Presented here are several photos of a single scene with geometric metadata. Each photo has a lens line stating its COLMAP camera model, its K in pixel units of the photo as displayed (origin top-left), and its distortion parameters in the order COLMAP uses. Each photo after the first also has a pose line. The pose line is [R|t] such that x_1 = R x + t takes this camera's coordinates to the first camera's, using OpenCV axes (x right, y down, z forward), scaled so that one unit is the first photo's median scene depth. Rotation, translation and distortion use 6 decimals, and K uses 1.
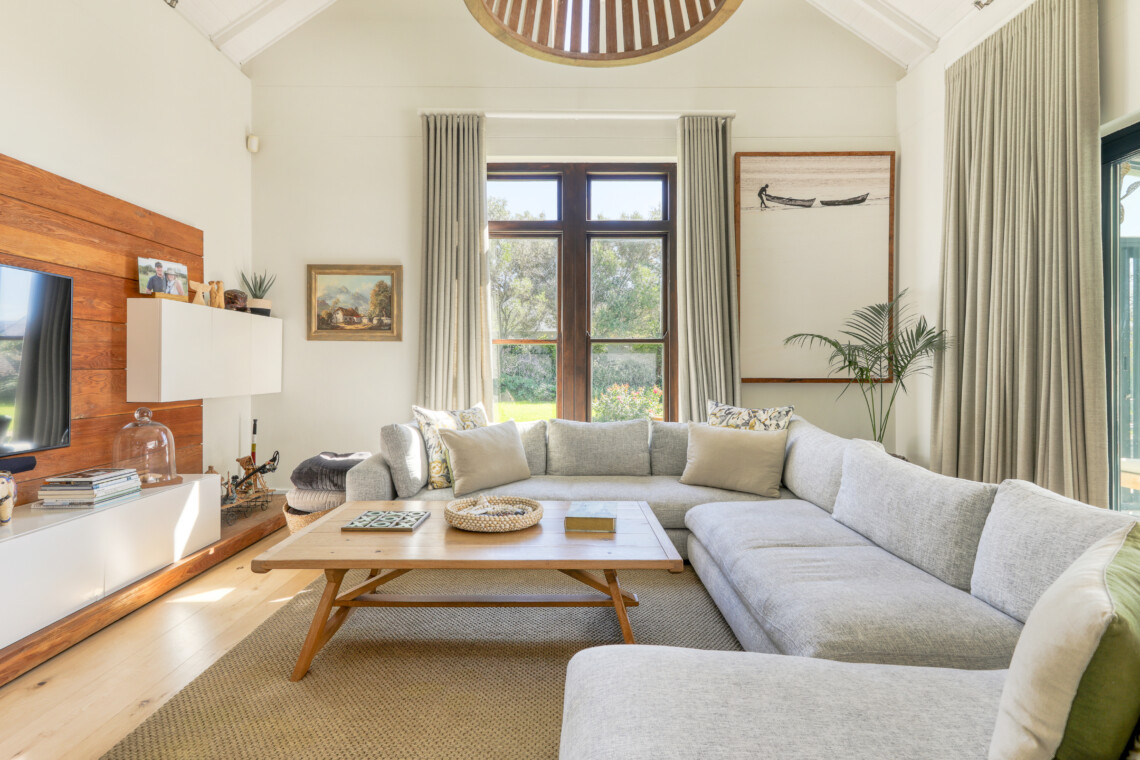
lens RADIAL K [[627.5, 0, 571.1], [0, 627.5, 363.3], [0, 0, 1]] dist [0.000780, -0.000282]
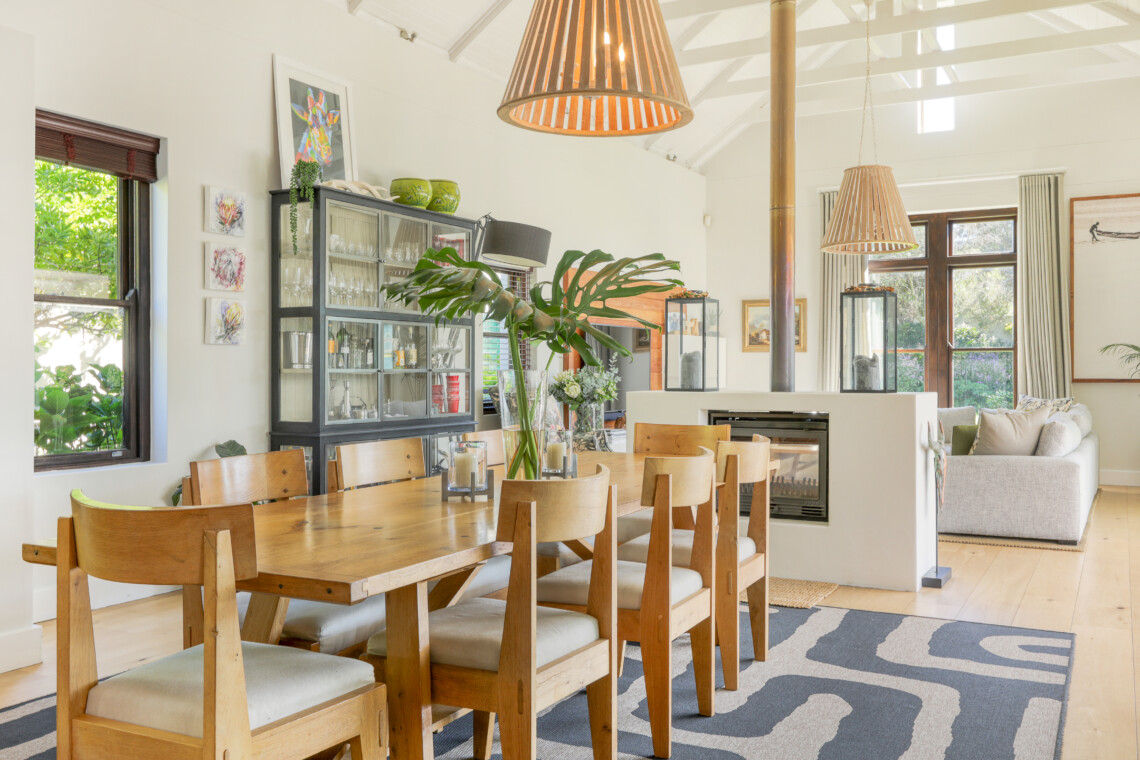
lens RADIAL K [[1012.7, 0, 571.6], [0, 1012.7, 373.6], [0, 0, 1]] dist [0.000453, 0.007150]
pose [[0.872795, -0.000474, -0.488087, 0.381339], [0.003823, 0.999975, 0.005866, -0.002346], [0.488072, -0.006986, 0.872775, -1.247829]]
